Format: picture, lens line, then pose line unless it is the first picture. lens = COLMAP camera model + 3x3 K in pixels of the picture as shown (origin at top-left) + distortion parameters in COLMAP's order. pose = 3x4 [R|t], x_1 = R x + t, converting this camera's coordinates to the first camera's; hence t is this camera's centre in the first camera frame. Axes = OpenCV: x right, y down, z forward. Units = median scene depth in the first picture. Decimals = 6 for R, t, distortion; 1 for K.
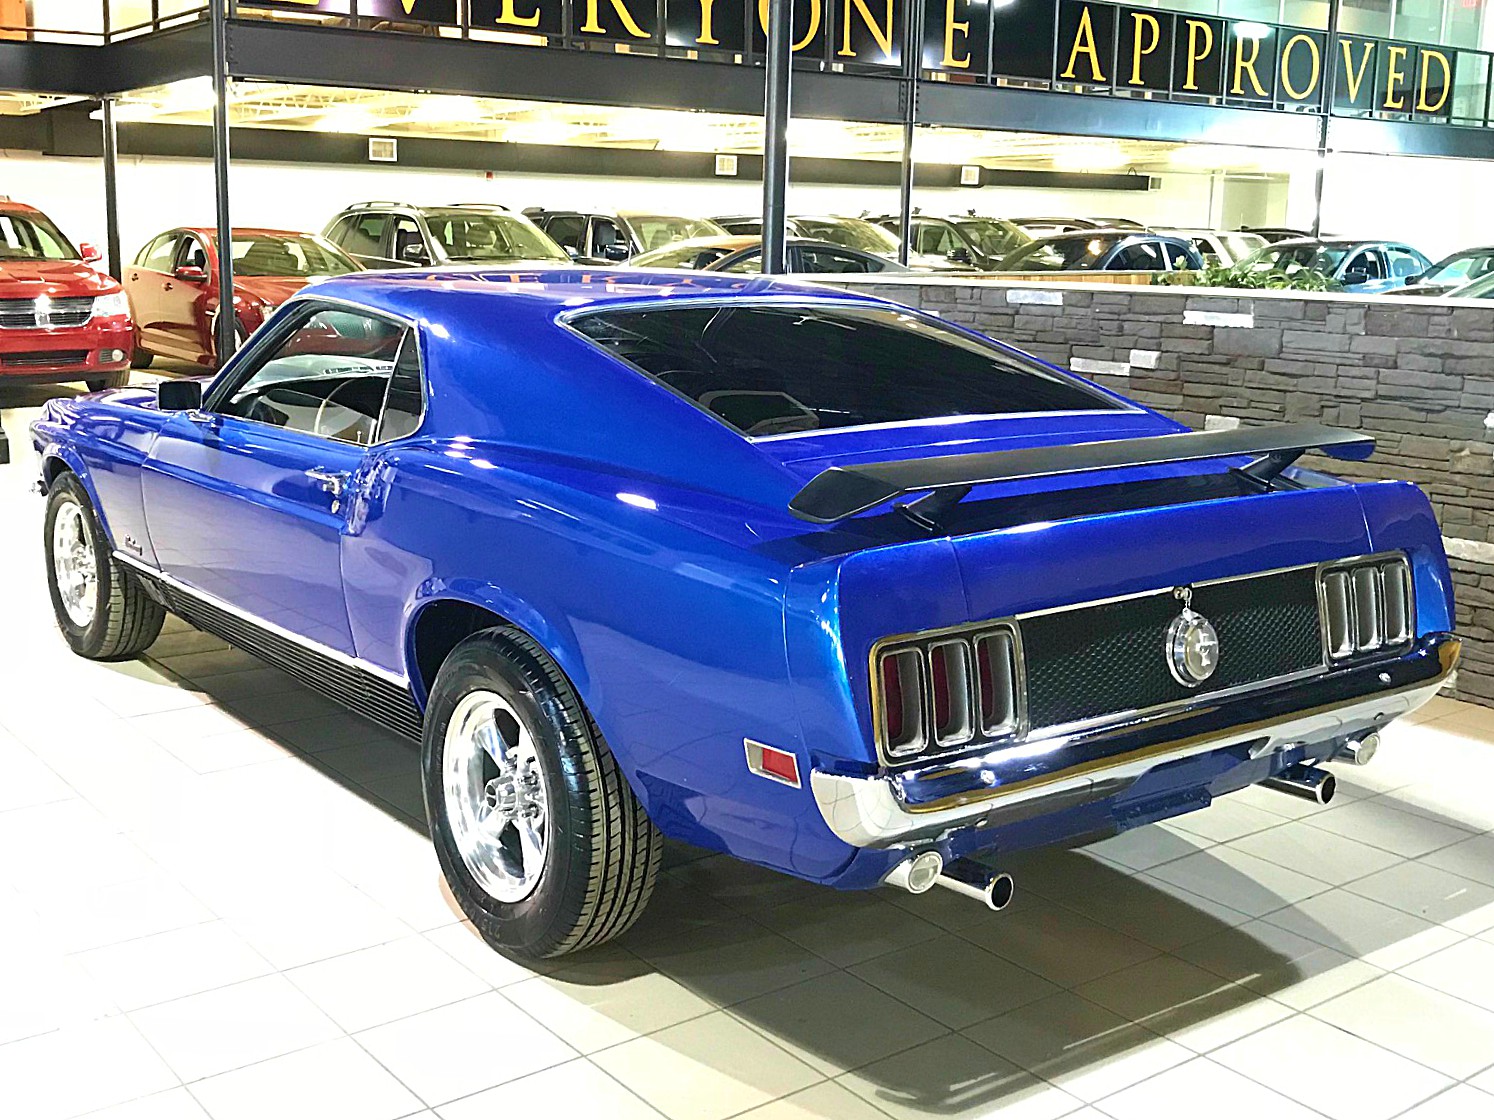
lens RADIAL K [[1671.9, 0, 747.0], [0, 1671.9, 560.0], [0, 0, 1]] dist [0.002404, -0.014143]
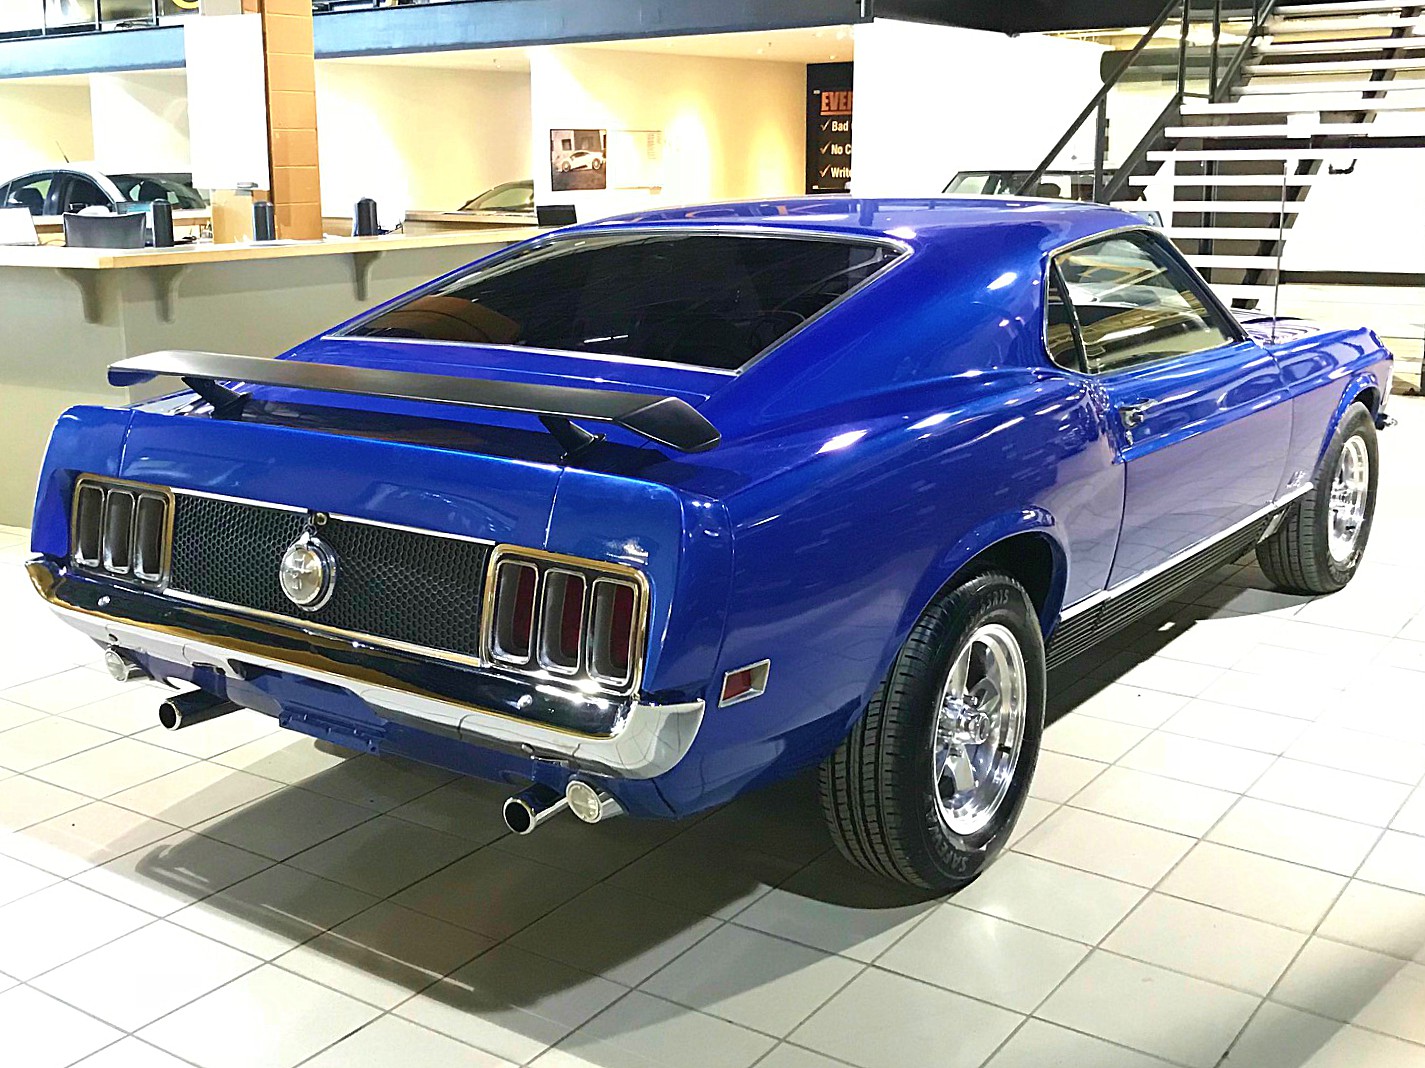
lens RADIAL K [[1594.7, 0, 712.5], [0, 1594.7, 534.0], [0, 0, 1]] dist [0.002404, -0.014143]
pose [[0.309868, 0.175407, -0.934460, 1.060223], [-0.186637, 0.974935, 0.121115, -0.113942], [0.932281, 0.136875, 0.334838, 0.767513]]
